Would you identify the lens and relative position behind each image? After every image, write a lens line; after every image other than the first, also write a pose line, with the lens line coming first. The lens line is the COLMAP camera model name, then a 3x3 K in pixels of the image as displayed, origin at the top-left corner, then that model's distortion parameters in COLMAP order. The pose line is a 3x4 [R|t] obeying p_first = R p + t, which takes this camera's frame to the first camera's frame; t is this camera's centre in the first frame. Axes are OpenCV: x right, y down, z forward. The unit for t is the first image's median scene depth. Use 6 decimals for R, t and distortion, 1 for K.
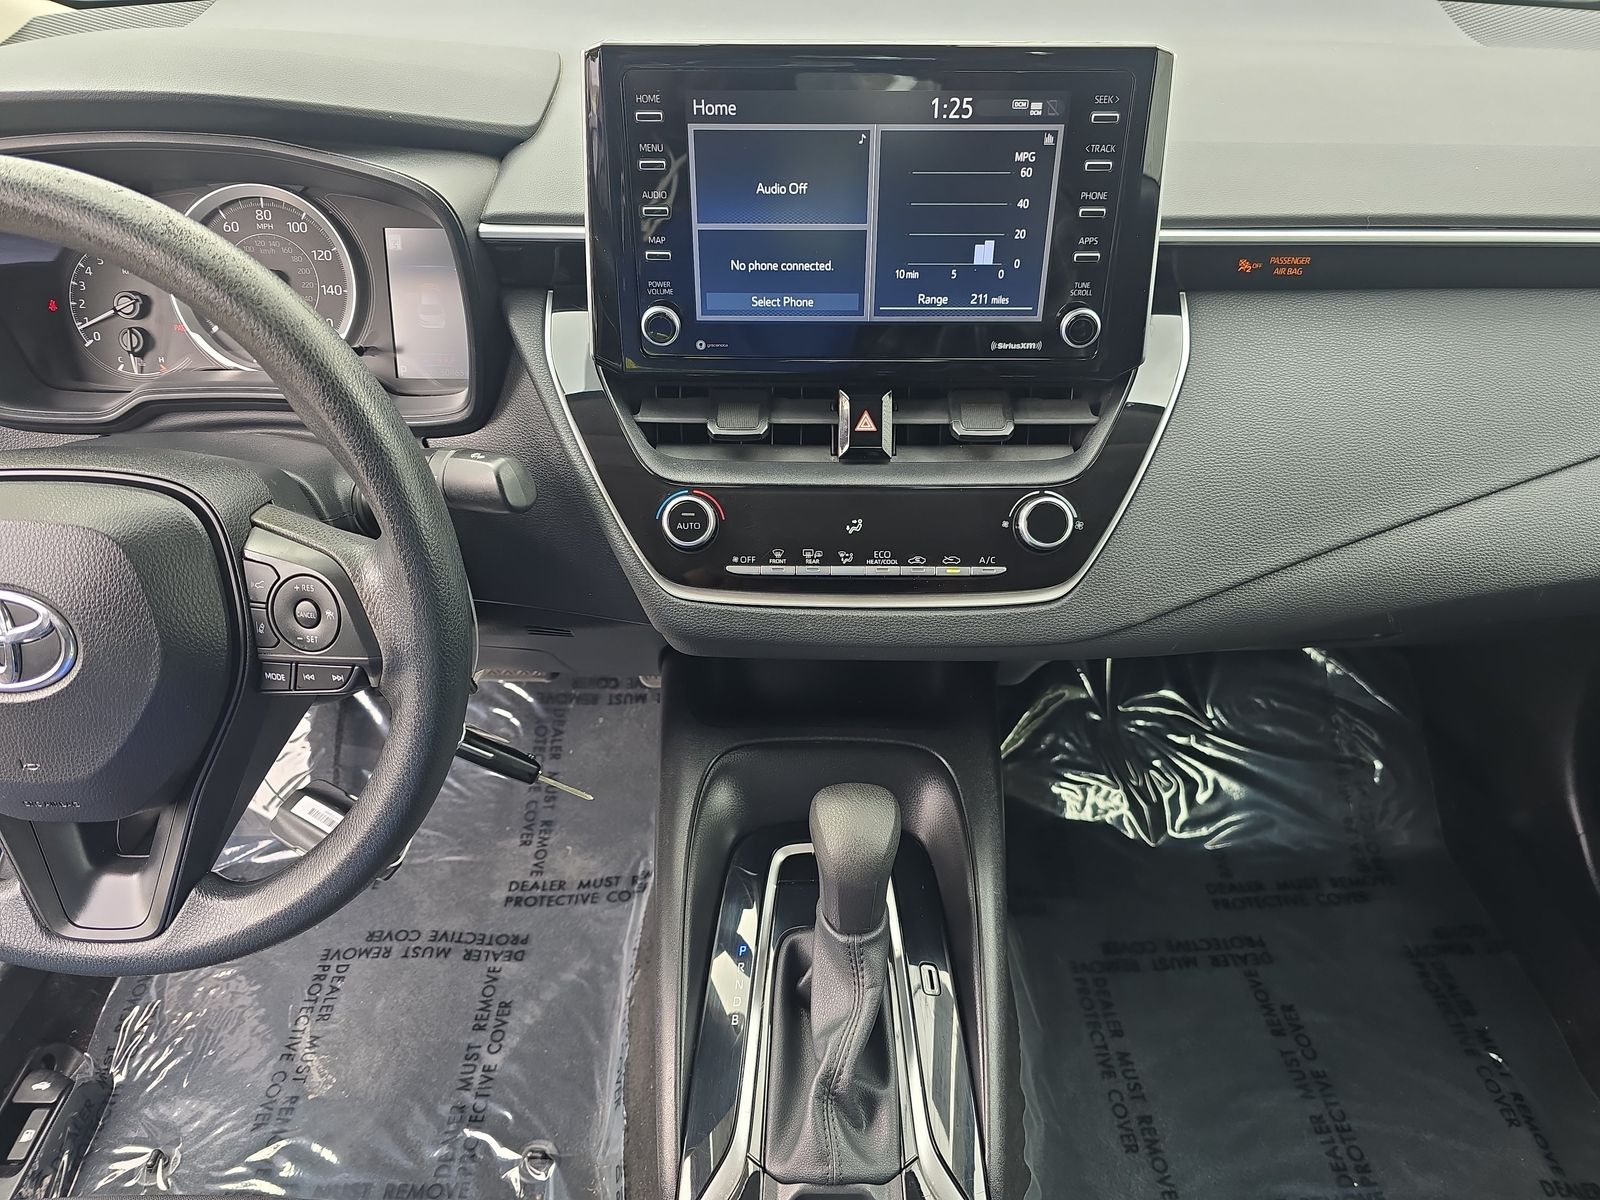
lens RADIAL K [[1061.3, 0, 800.0], [0, 1061.3, 600.0], [0, 0, 1]] dist [0.004363, 0.000521]
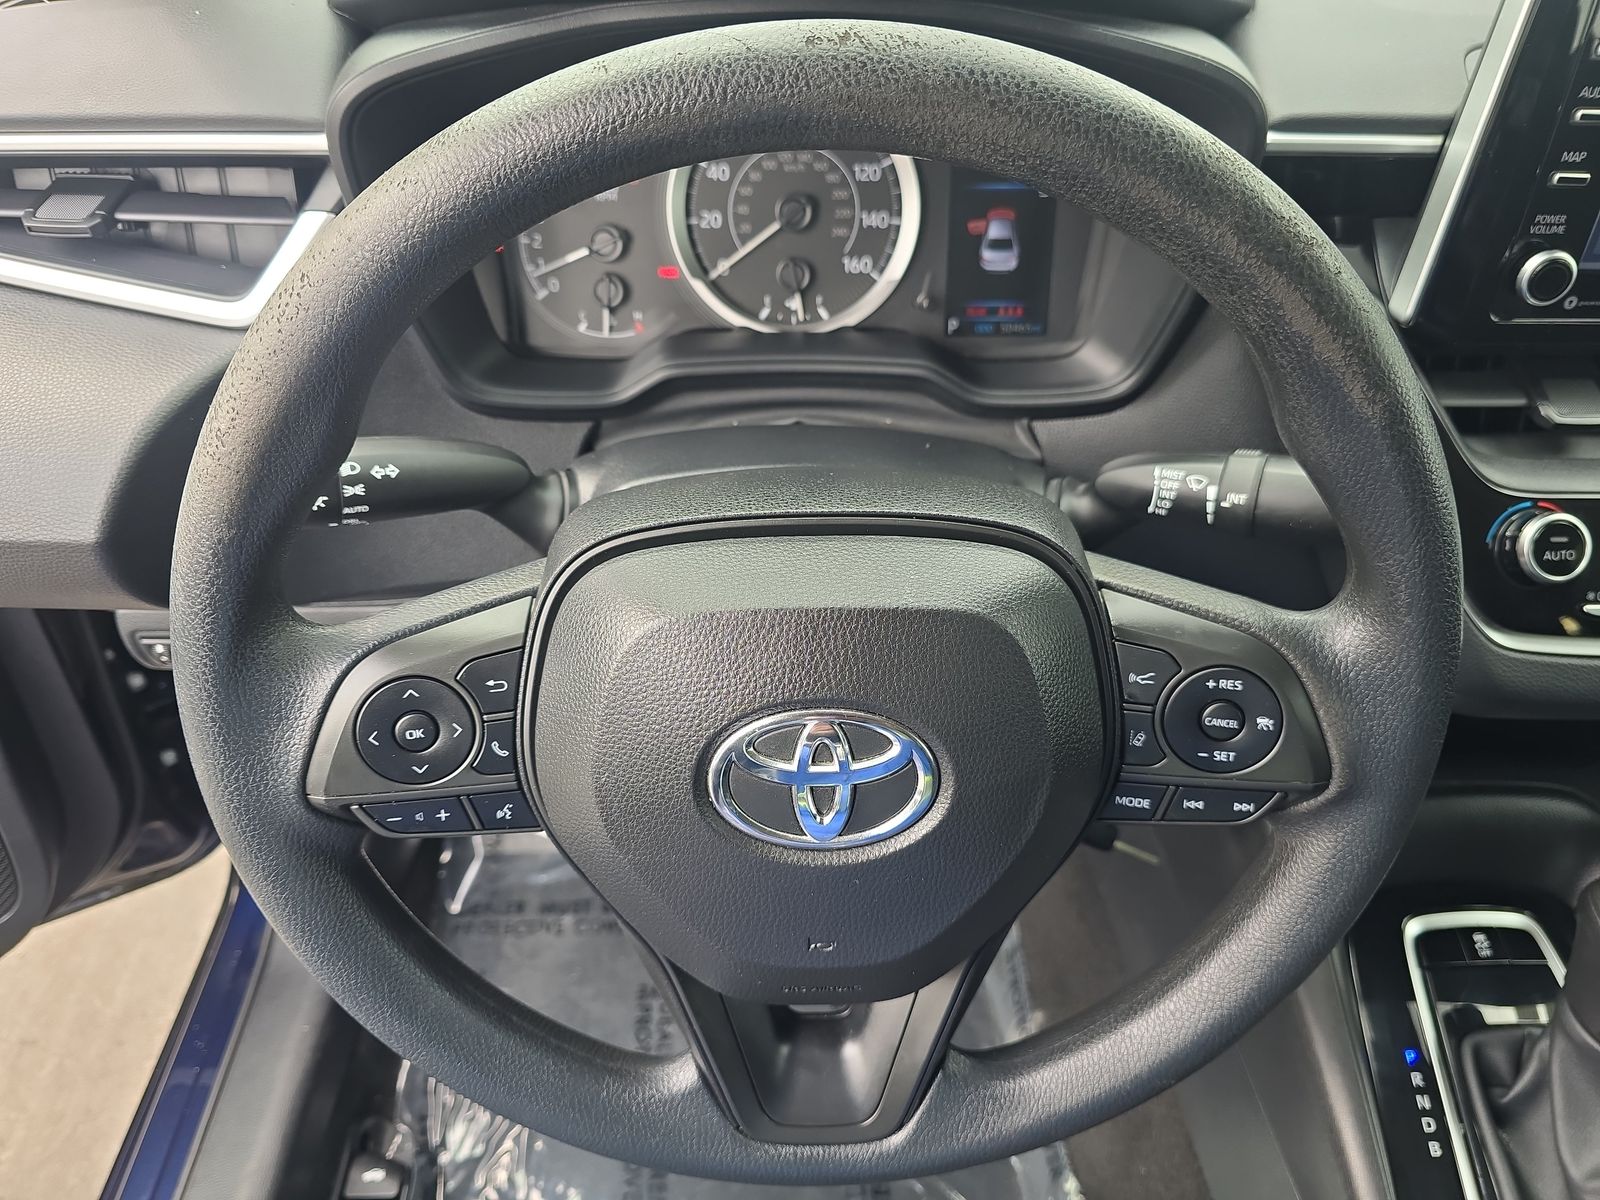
lens RADIAL K [[1098.0, 0, 800.0], [0, 1098.0, 600.0], [0, 0, 1]] dist [0.025053, -0.005579]
pose [[0.999262, -0.019813, 0.032900, -0.525492], [0.016887, 0.996071, 0.086938, -0.092227], [-0.034493, -0.086319, 0.995670, 0.201904]]
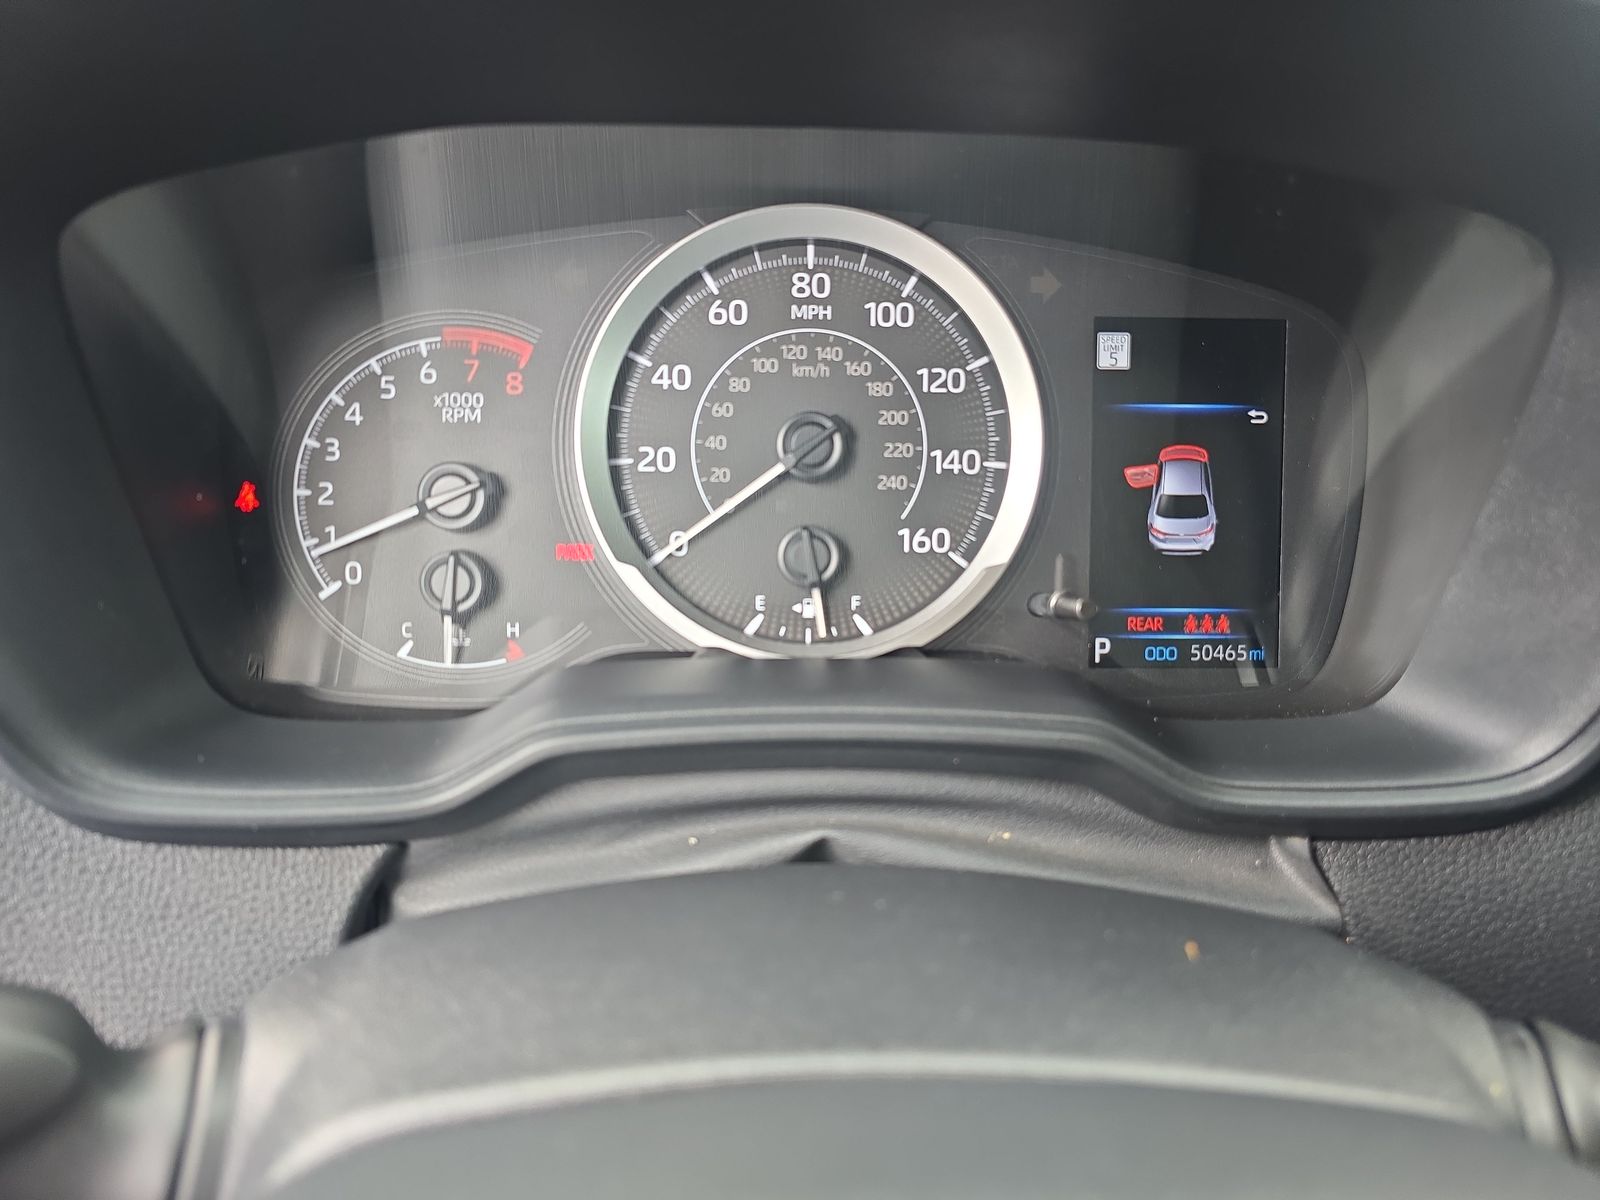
lens RADIAL K [[1049.4, 0, 801.6], [0, 1049.4, 619.5], [0, 0, 1]] dist [0.057820, 0.000049]
pose [[0.997790, -0.007596, 0.066004, -0.529091], [0.020302, 0.980783, -0.194043, -0.153417], [-0.063261, 0.194954, 0.978770, 0.615998]]
